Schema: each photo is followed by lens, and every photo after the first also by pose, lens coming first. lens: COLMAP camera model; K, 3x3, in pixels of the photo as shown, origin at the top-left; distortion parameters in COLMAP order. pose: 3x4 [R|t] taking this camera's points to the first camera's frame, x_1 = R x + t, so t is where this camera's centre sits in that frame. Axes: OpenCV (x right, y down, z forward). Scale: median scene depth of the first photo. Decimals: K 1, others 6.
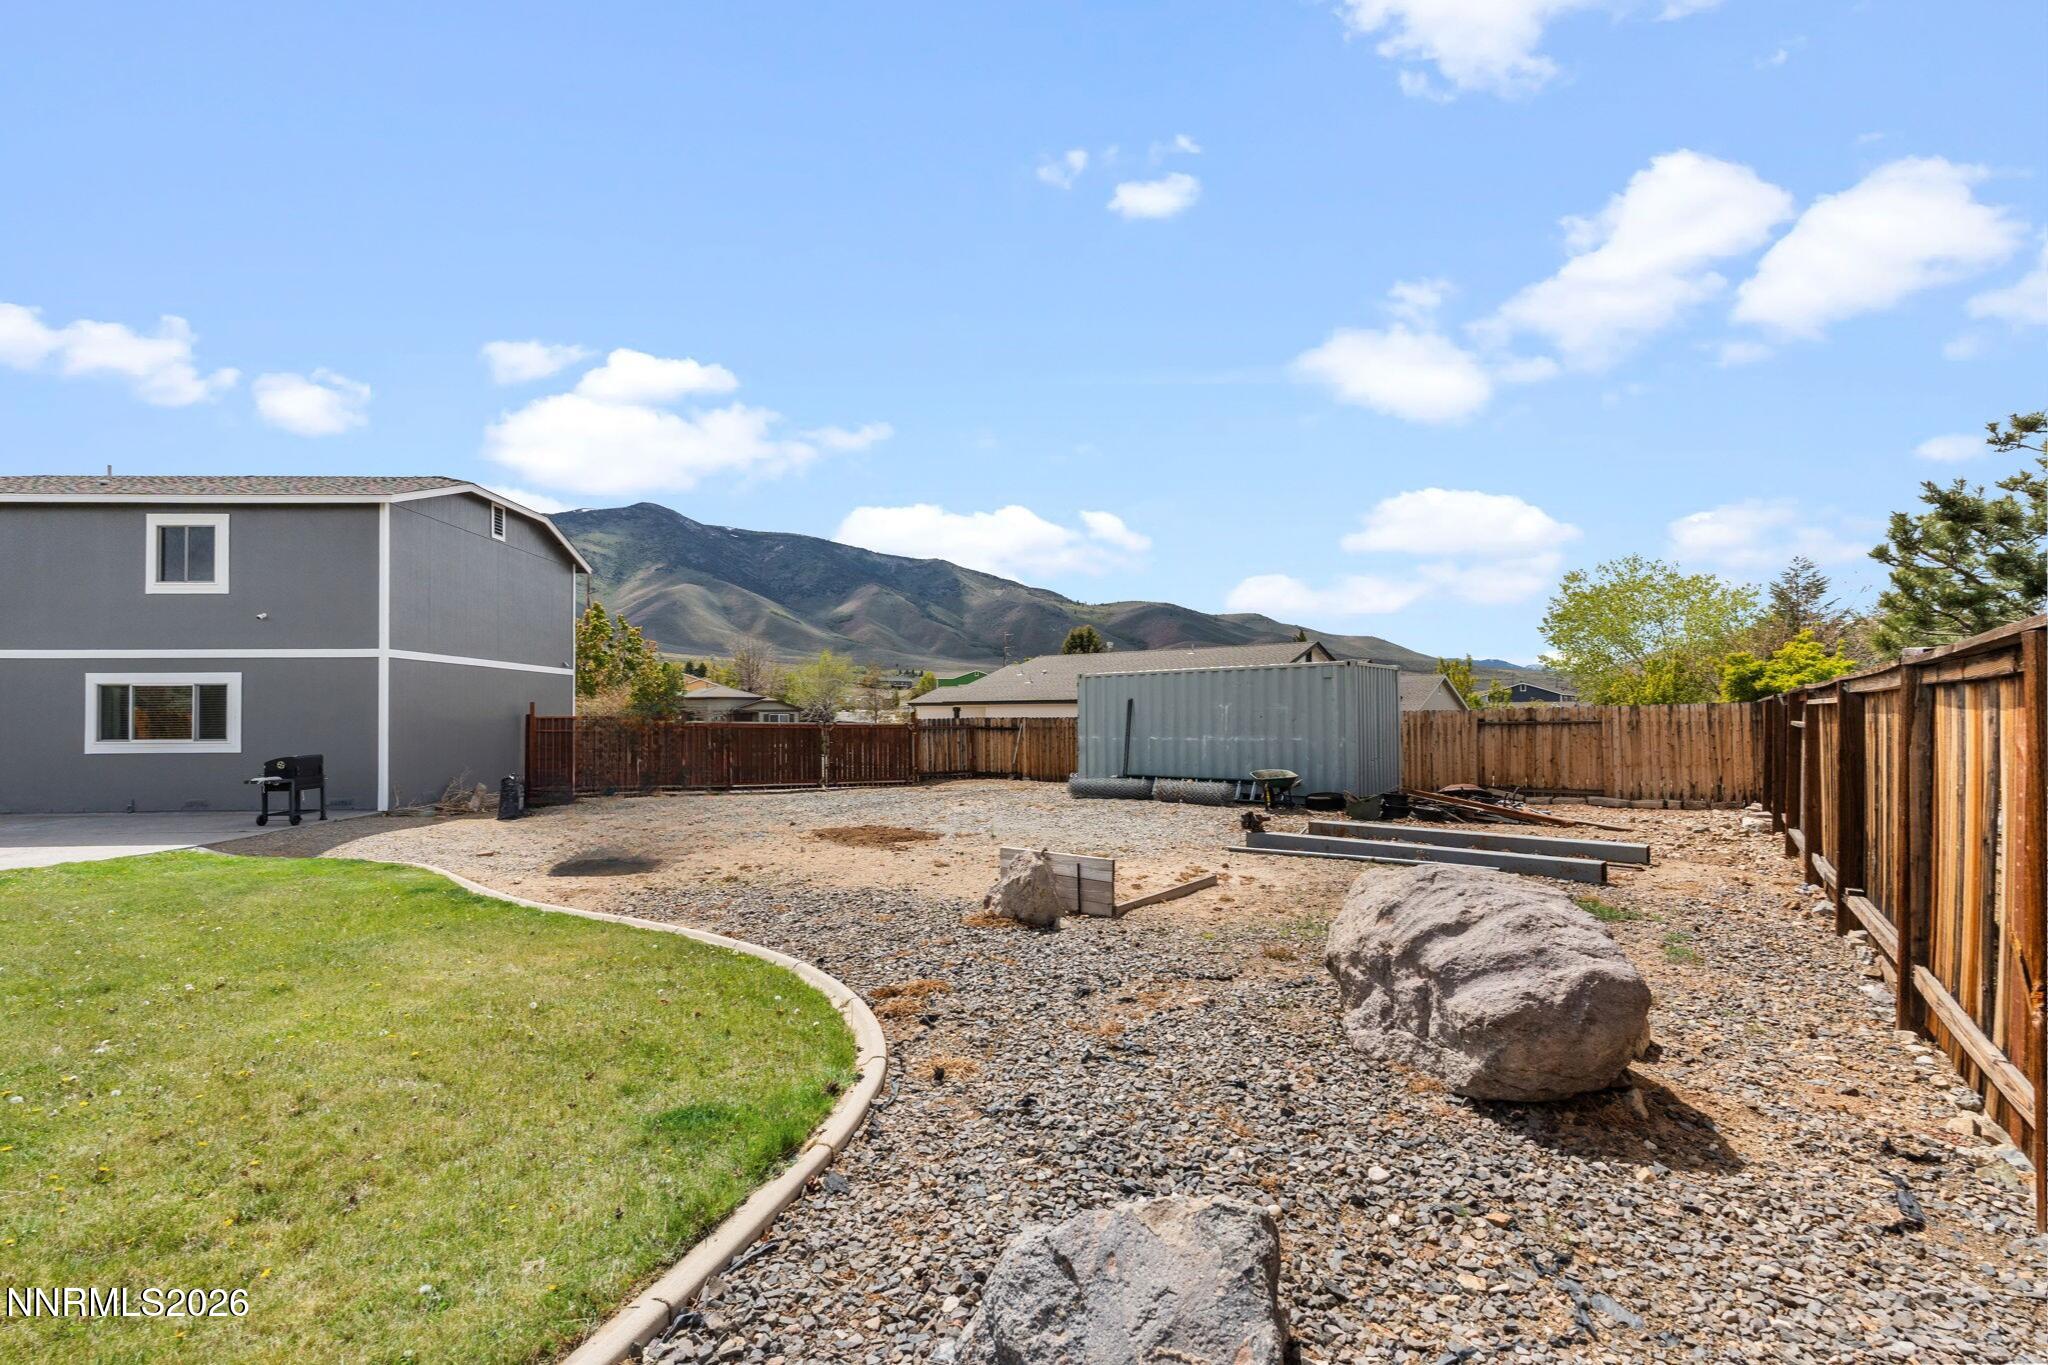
lens RADIAL K [[895.1, 0, 1024.8], [0, 895.1, 693.2], [0, 0, 1]] dist [-0.000415, 0.000059]
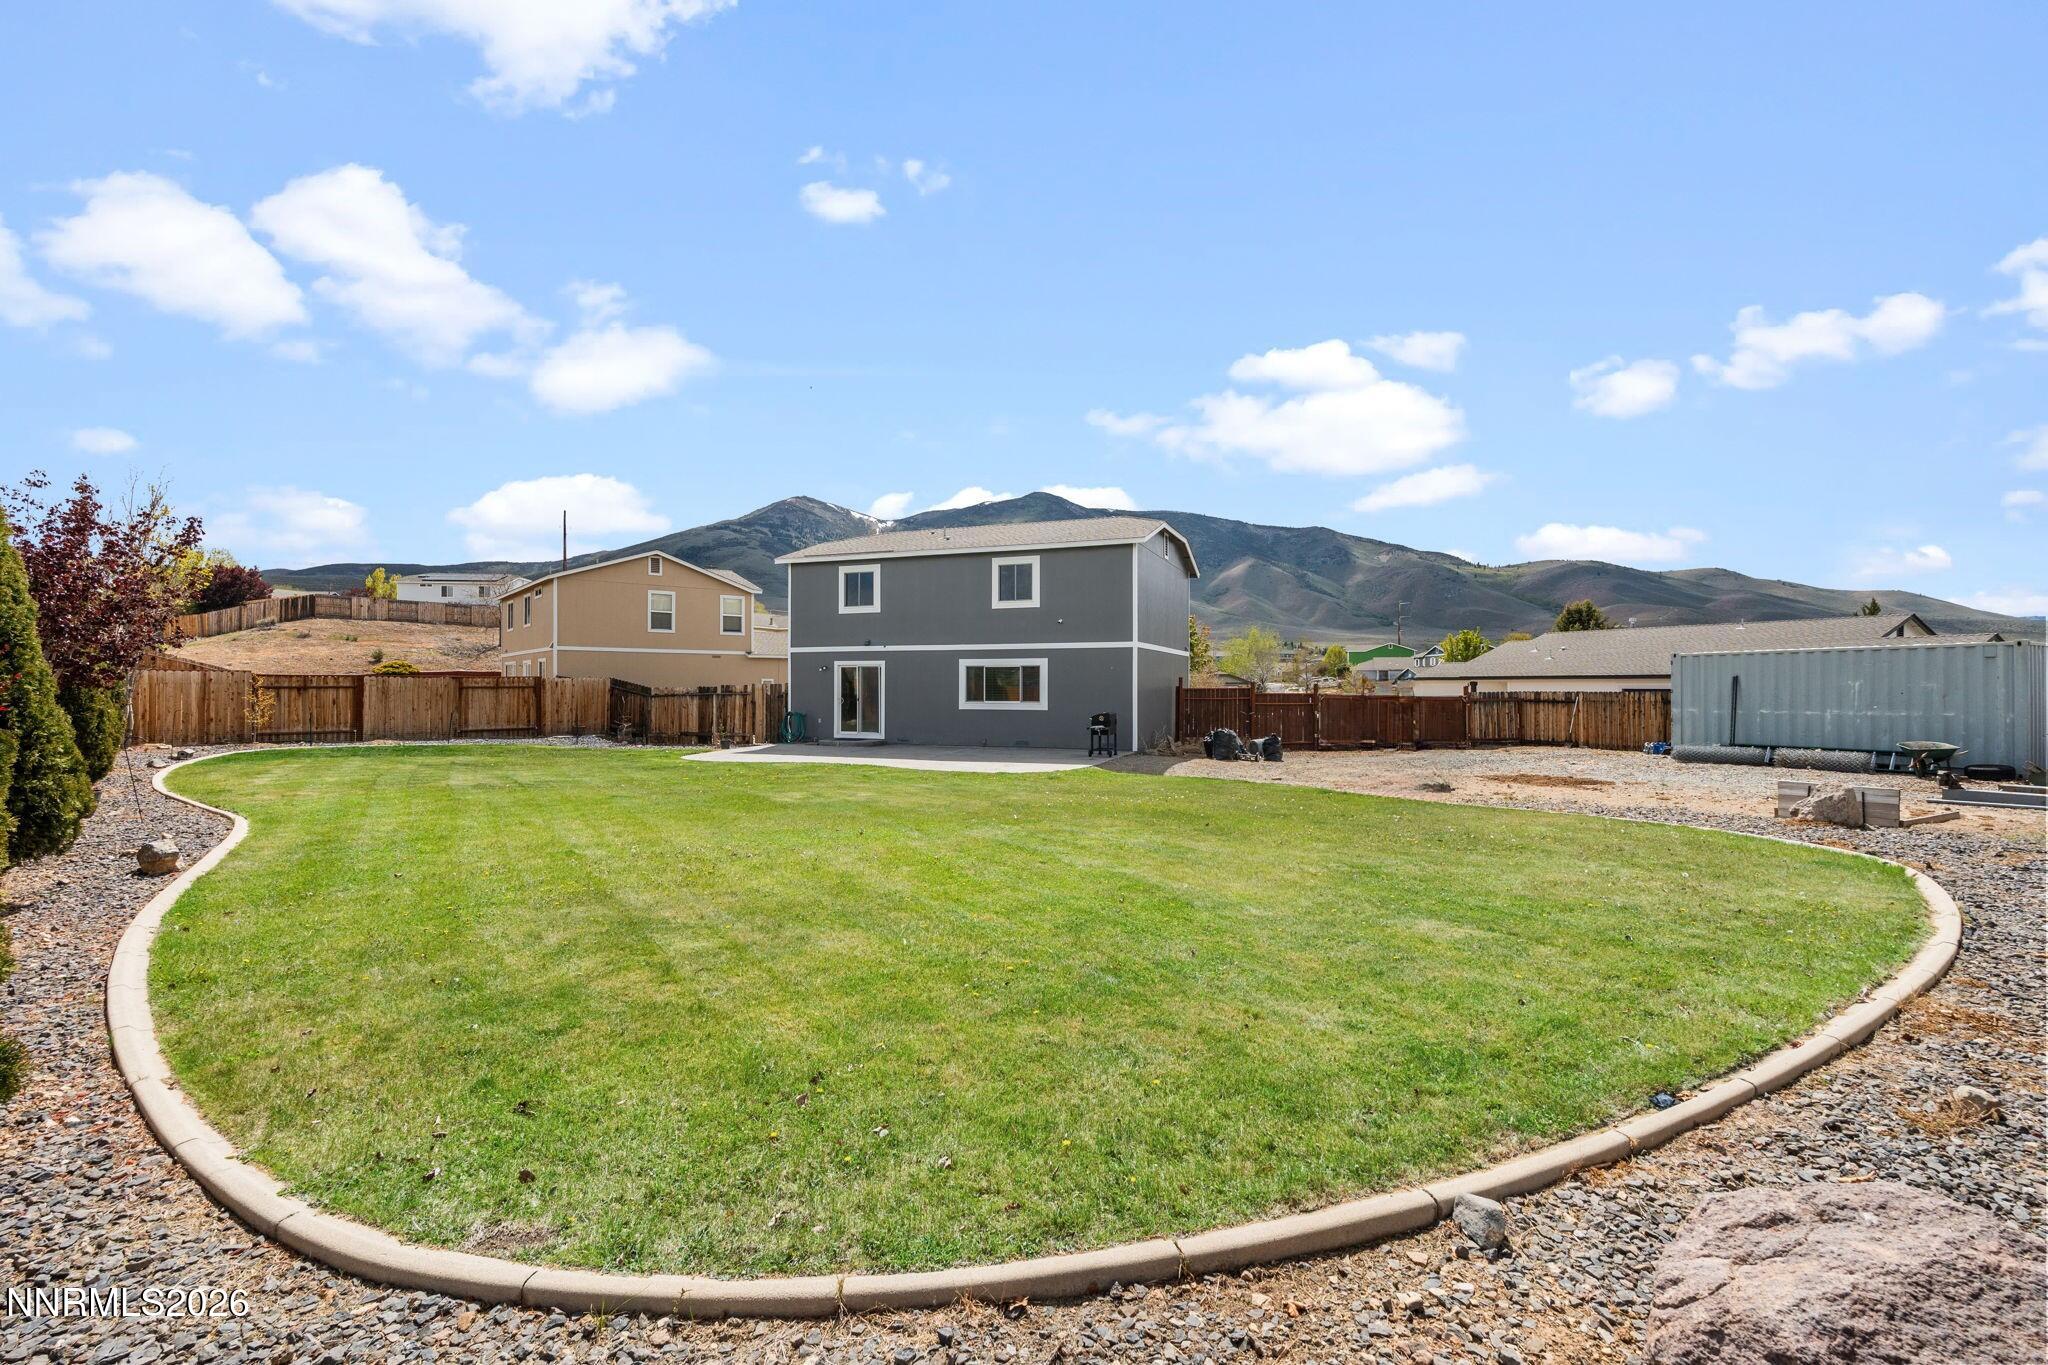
lens RADIAL K [[895.1, 0, 1023.3], [0, 895.1, 674.7], [0, 0, 1]] dist [-0.000415, 0.000059]
pose [[0.921594, 0.001694, -0.388151, -0.267756], [0.002568, 0.999942, 0.010463, -0.009240], [0.388146, -0.010639, 0.921537, -0.372713]]
